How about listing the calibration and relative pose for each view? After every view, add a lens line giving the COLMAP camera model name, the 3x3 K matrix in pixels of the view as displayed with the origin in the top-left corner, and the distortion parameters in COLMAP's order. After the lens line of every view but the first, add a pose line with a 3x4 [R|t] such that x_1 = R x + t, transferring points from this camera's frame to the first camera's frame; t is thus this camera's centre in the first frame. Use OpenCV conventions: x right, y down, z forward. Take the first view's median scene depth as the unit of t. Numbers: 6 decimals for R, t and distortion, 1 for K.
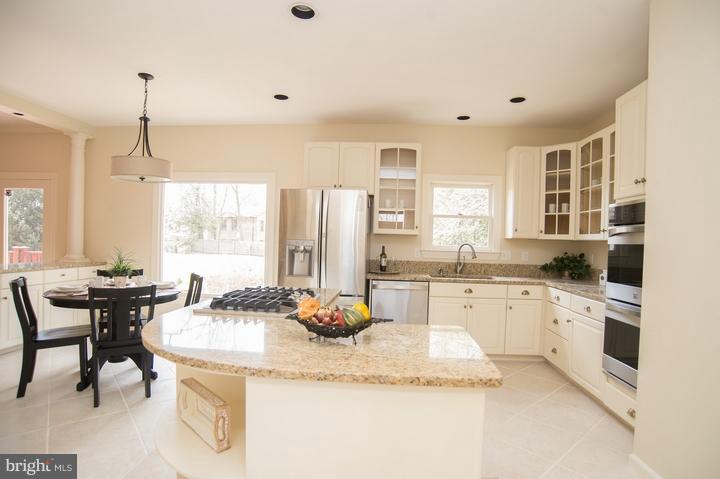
lens RADIAL K [[363.5, 0, 360.0], [0, 363.5, 239.5], [0, 0, 1]] dist [-0.101992, 0.049540]
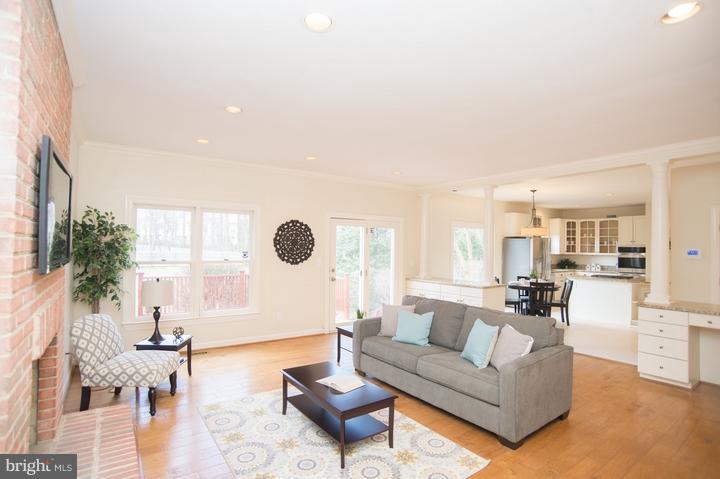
lens RADIAL K [[351.6, 0, 352.0], [0, 351.6, 238.8], [0, 0, 1]] dist [-0.003691, -0.063805]
pose [[0.771504, -0.013551, 0.636080, -2.523310], [0.011869, 0.999906, 0.006905, -0.163728], [-0.636114, 0.002222, 0.771592, 0.007324]]
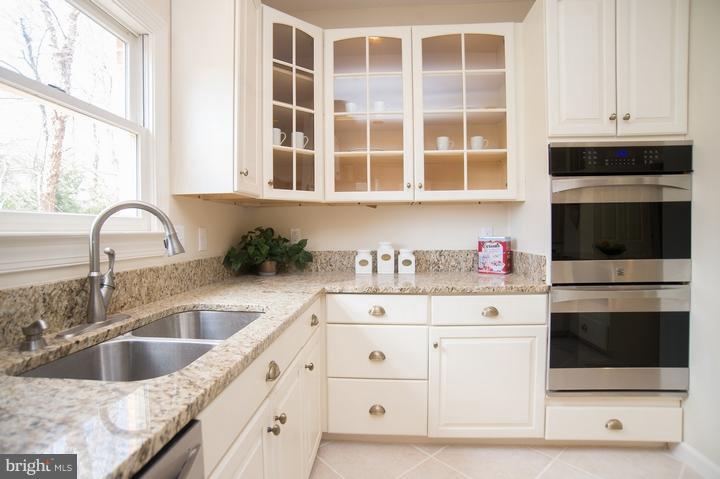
lens RADIAL K [[363.5, 0, 360.0], [0, 363.5, 239.5], [0, 0, 1]] dist [-0.101992, 0.049540]
pose [[0.007143, -0.060714, 0.998130, 0.033115], [0.005033, 0.998145, 0.060679, 0.025597], [-0.999962, 0.004591, 0.007436, 0.930016]]
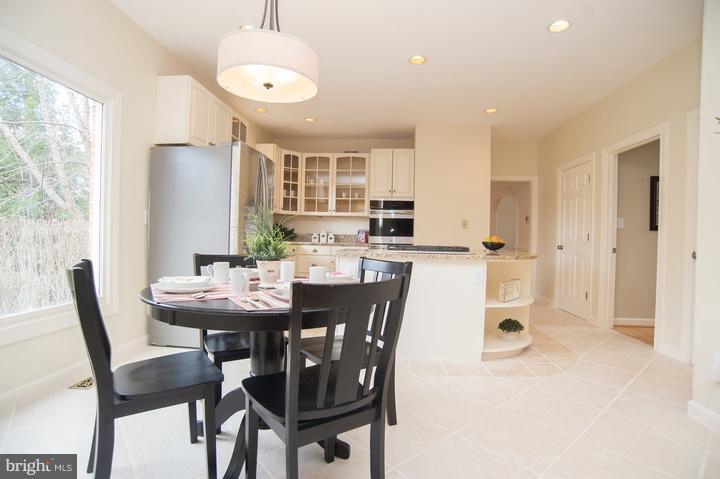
lens RADIAL K [[363.5, 0, 360.0], [0, 363.5, 239.5], [0, 0, 1]] dist [-0.101992, 0.049540]
pose [[-0.002953, -0.047794, 0.998853, -1.004357], [-0.024987, 0.998549, 0.047706, 0.025994], [-0.999683, -0.024817, -0.004143, 0.730845]]
